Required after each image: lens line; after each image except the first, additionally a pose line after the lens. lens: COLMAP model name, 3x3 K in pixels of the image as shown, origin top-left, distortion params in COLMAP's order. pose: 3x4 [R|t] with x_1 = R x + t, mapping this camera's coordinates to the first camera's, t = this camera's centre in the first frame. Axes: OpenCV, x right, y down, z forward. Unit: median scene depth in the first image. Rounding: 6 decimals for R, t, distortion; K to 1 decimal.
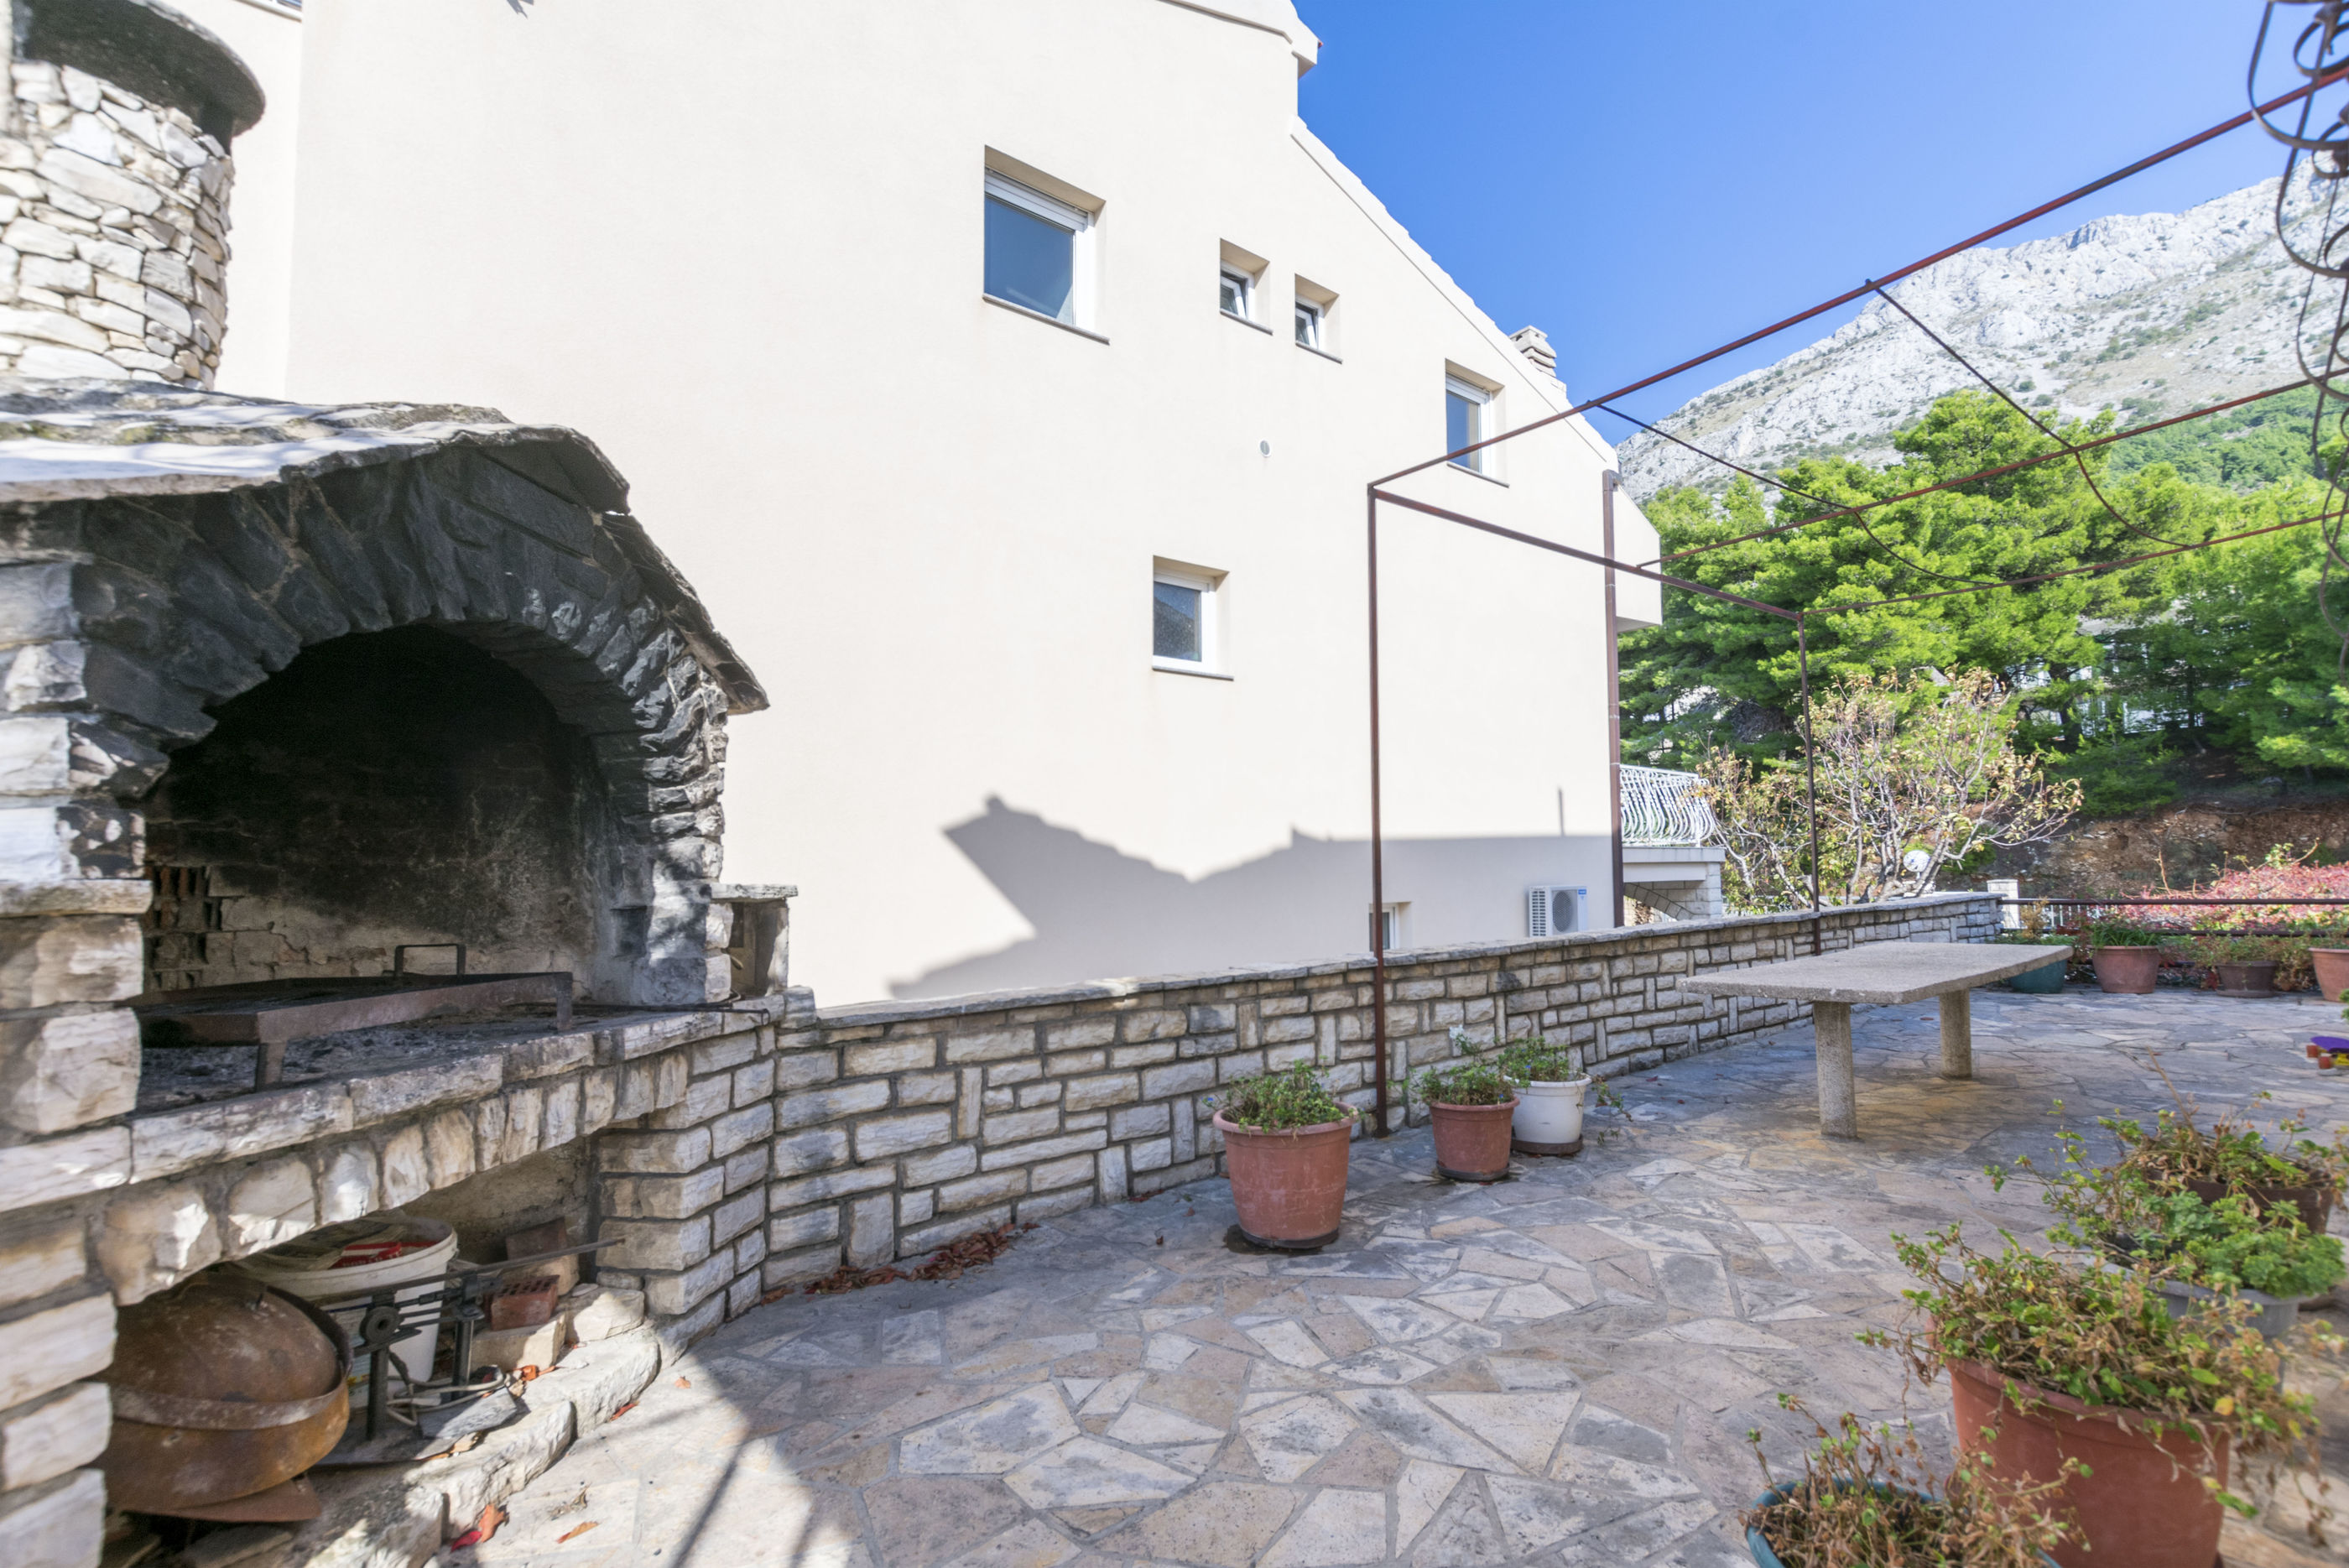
lens RADIAL K [[1000.4, 0, 1173.9], [0, 1000.4, 842.8], [0, 0, 1]] dist [0.001620, 0.000117]
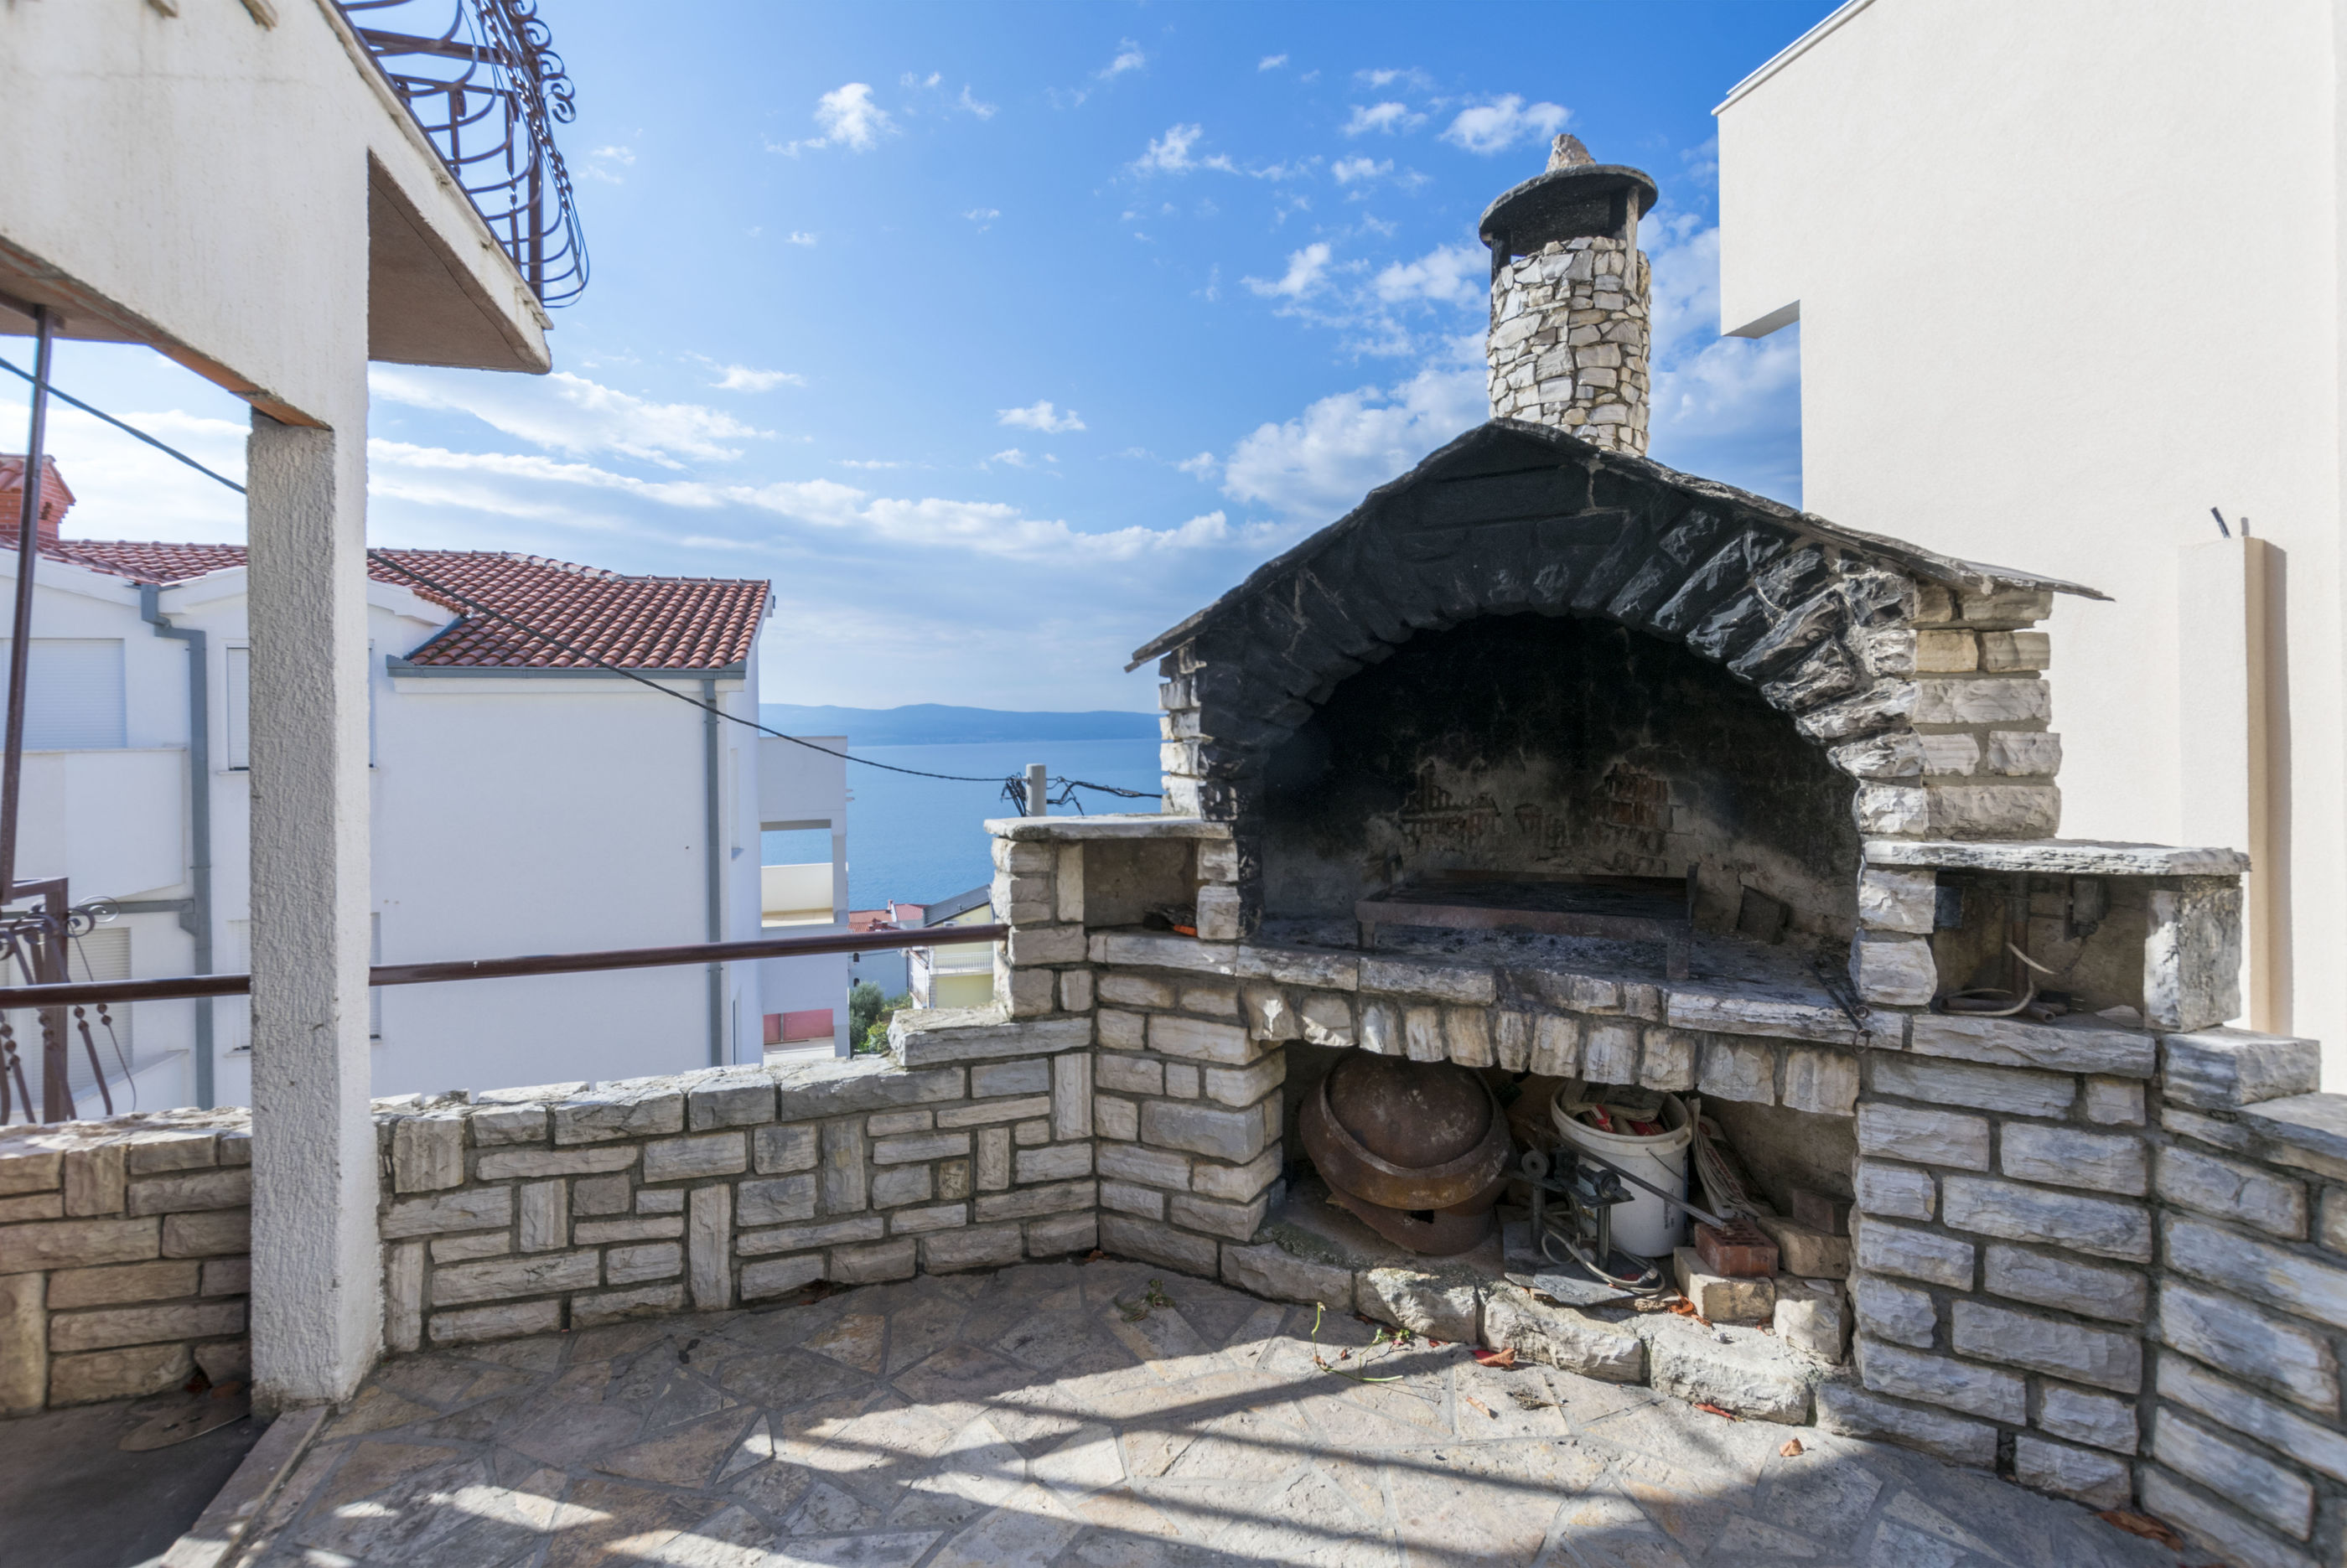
lens RADIAL K [[1014.8, 0, 1180.9], [0, 1014.8, 728.6], [0, 0, 1]] dist [-0.001178, 0.000313]
pose [[-0.339825, 0.021236, -0.940249, 0.524378], [0.058665, 0.998277, 0.001343, -0.093762], [0.938657, -0.054704, -0.340485, 0.985476]]
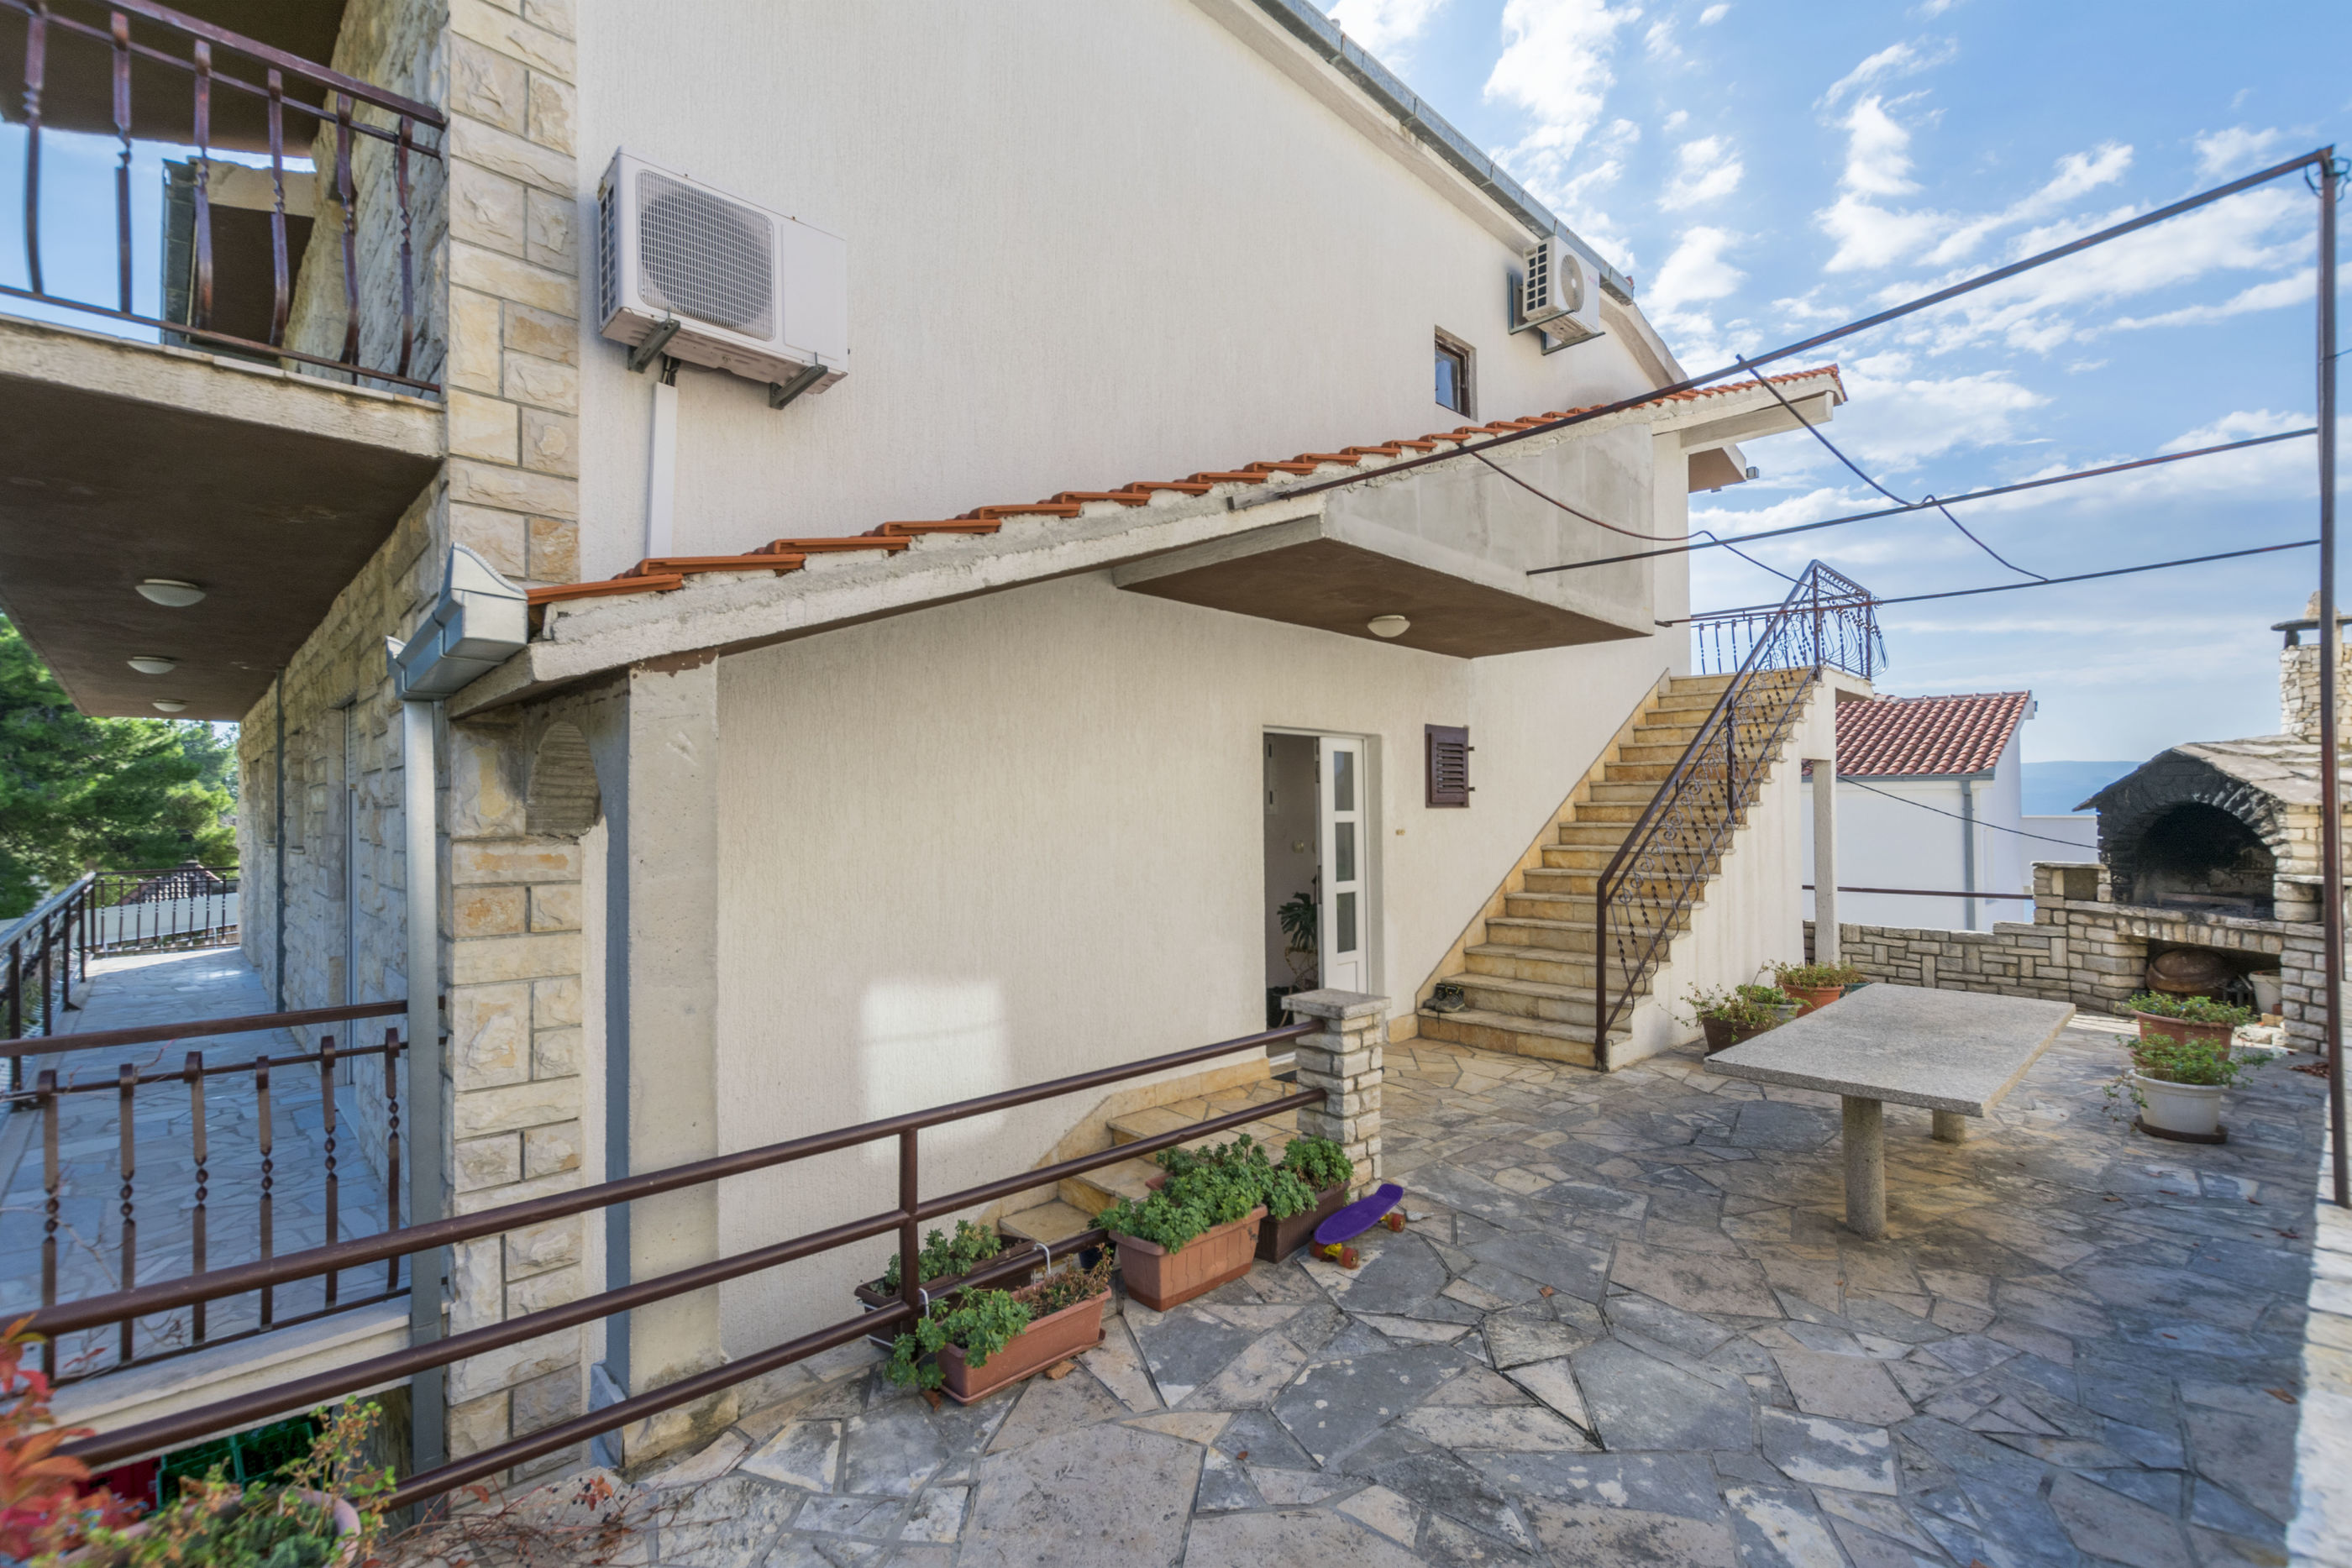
lens RADIAL K [[1045.1, 0, 1176.0], [0, 1045.1, 784.0], [0, 0, 1]] dist [-0.001485, -0.000348]
pose [[-0.993556, 0.019269, -0.111693, 3.313595], [0.026209, 0.997794, -0.060996, -0.130337], [0.110272, -0.063530, -0.991869, 4.185694]]
